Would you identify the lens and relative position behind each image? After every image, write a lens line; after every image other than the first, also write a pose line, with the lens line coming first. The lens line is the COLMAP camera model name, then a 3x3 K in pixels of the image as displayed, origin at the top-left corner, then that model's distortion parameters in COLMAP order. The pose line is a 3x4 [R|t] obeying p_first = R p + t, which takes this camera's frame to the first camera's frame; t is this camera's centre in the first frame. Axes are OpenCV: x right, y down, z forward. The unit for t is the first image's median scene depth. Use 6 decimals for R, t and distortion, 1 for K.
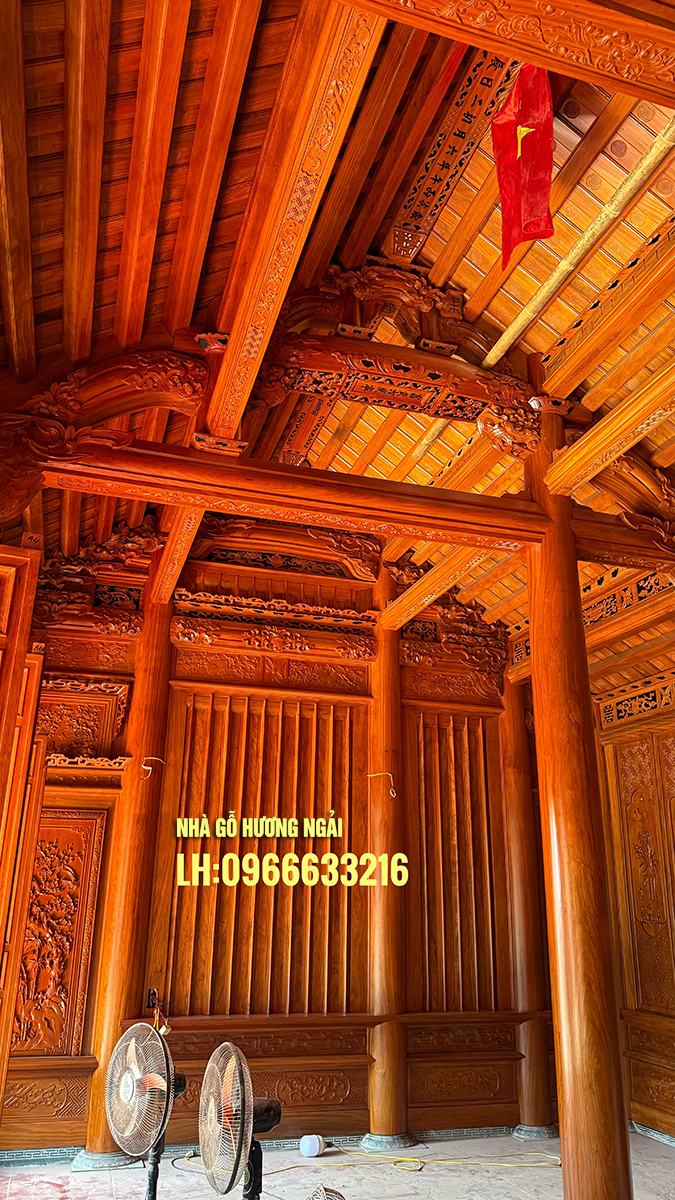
lens RADIAL K [[841.0, 0, 337.8], [0, 841.0, 603.7], [0, 0, 1]] dist [0.036916, -0.052974]
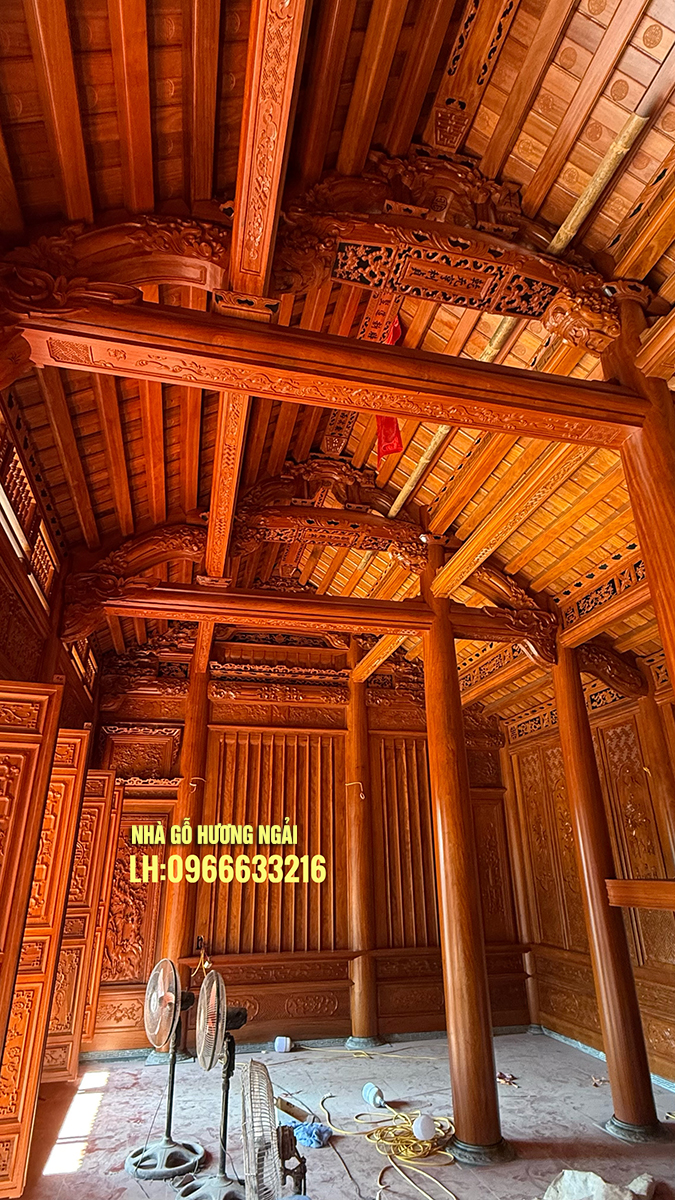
lens RADIAL K [[605.7, 0, 329.8], [0, 605.7, 601.3], [0, 0, 1]] dist [-0.001840, -0.001120]
pose [[0.997088, -0.052588, -0.055226, 0.097792], [0.048219, 0.995813, -0.077657, -0.036921], [0.059079, 0.074768, 0.995449, -0.088438]]
